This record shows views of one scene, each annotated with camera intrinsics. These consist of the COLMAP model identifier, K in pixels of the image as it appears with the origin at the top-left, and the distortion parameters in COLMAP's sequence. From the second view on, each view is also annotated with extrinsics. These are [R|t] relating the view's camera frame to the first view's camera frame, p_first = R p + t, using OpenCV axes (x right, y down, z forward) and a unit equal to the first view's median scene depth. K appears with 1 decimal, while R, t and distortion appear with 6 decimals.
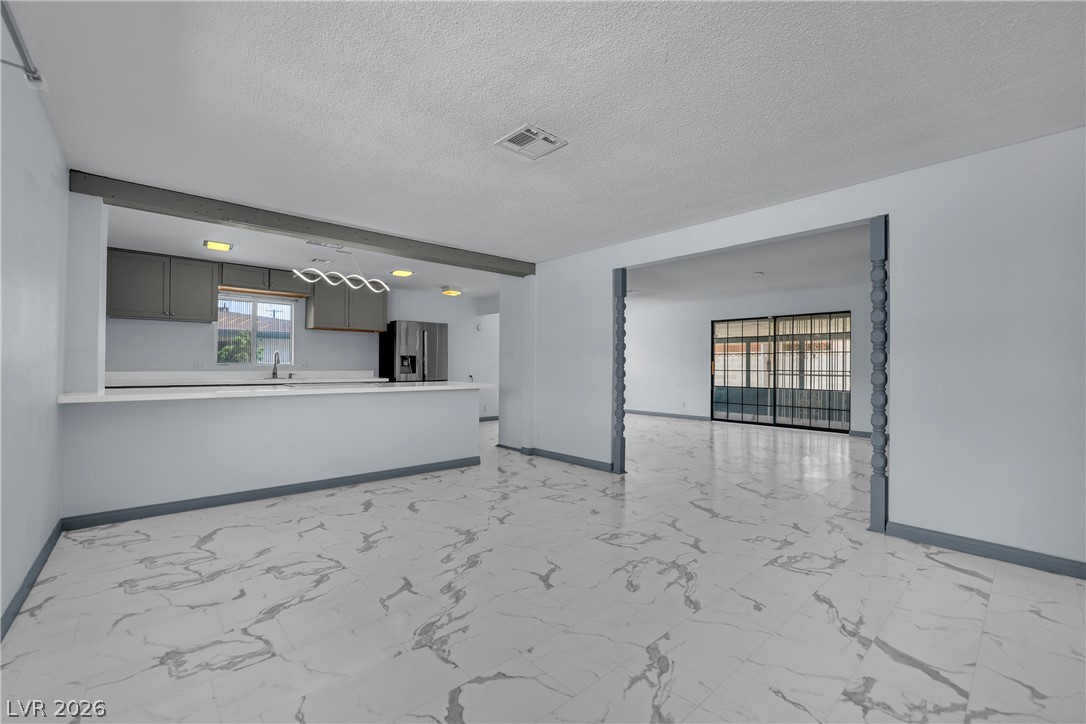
lens RADIAL K [[446.5, 0, 543.0], [0, 446.5, 362.0], [0, 0, 1]] dist [-0.010208, 0.000389]
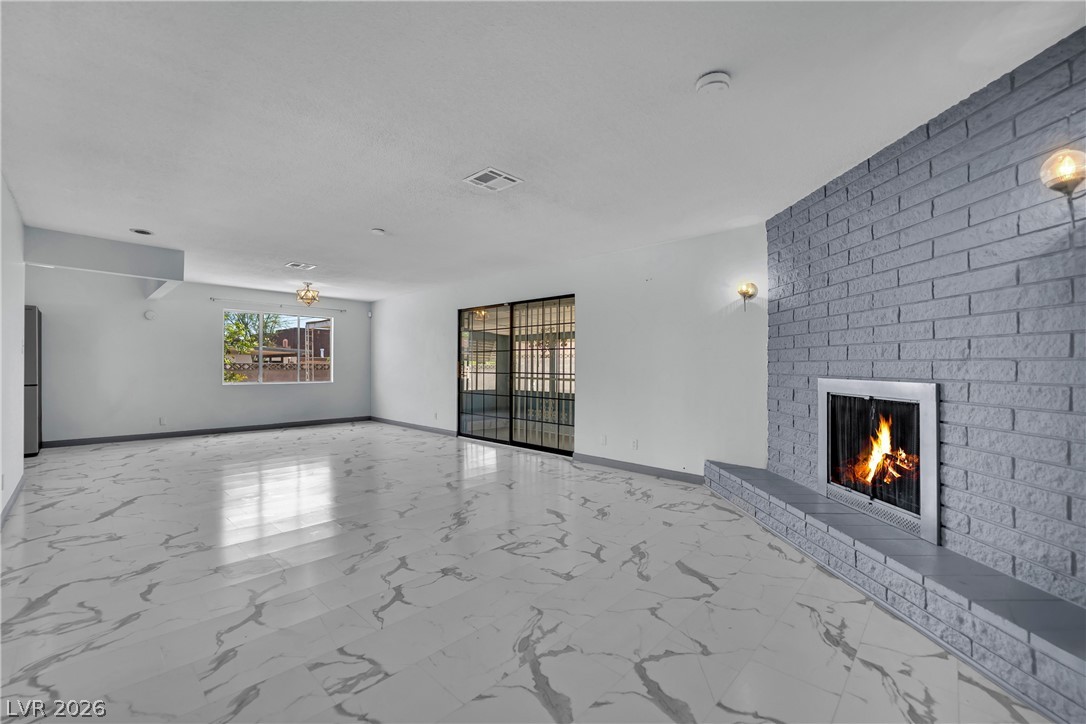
lens RADIAL K [[446.5, 0, 543.0], [0, 446.5, 362.0], [0, 0, 1]] dist [-0.010208, 0.000389]
pose [[0.995893, -0.001955, 0.090513, 0.114181], [0.001833, 0.999997, 0.001426, -0.000185], [-0.090515, -0.001254, 0.995894, 0.049473]]
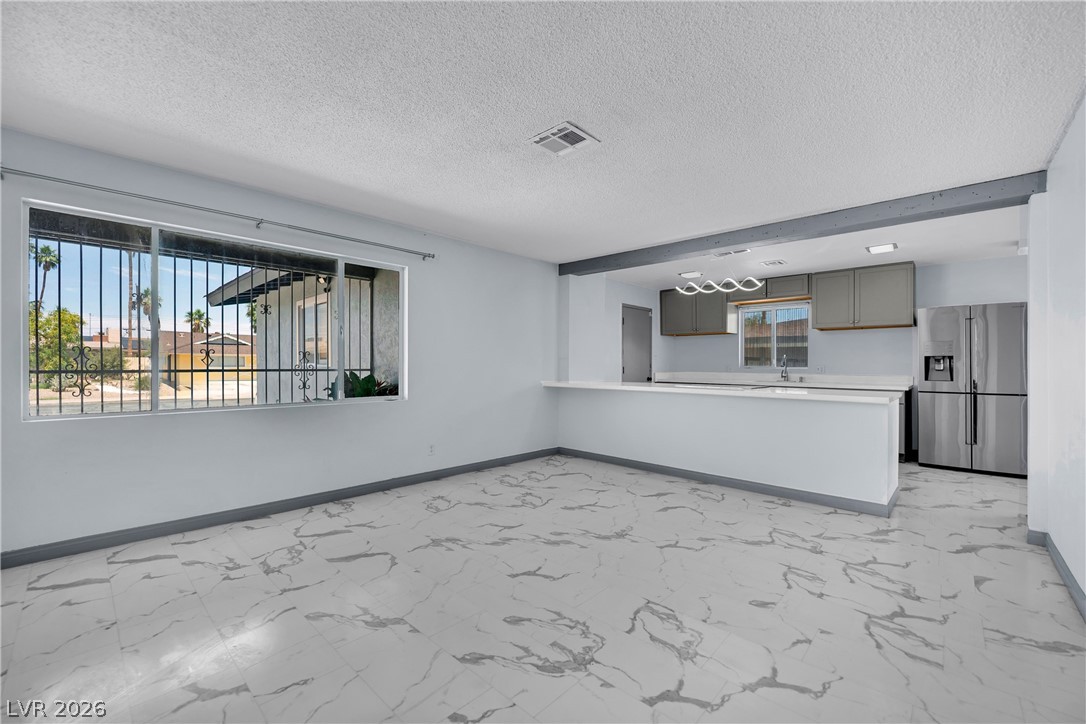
lens RADIAL K [[446.5, 0, 543.0], [0, 446.5, 362.0], [0, 0, 1]] dist [-0.010208, 0.000389]
pose [[0.098465, -0.010370, -0.995086, 0.800288], [-0.000786, 0.999945, -0.010499, 0.007457], [0.995140, 0.001816, 0.098452, 0.720389]]
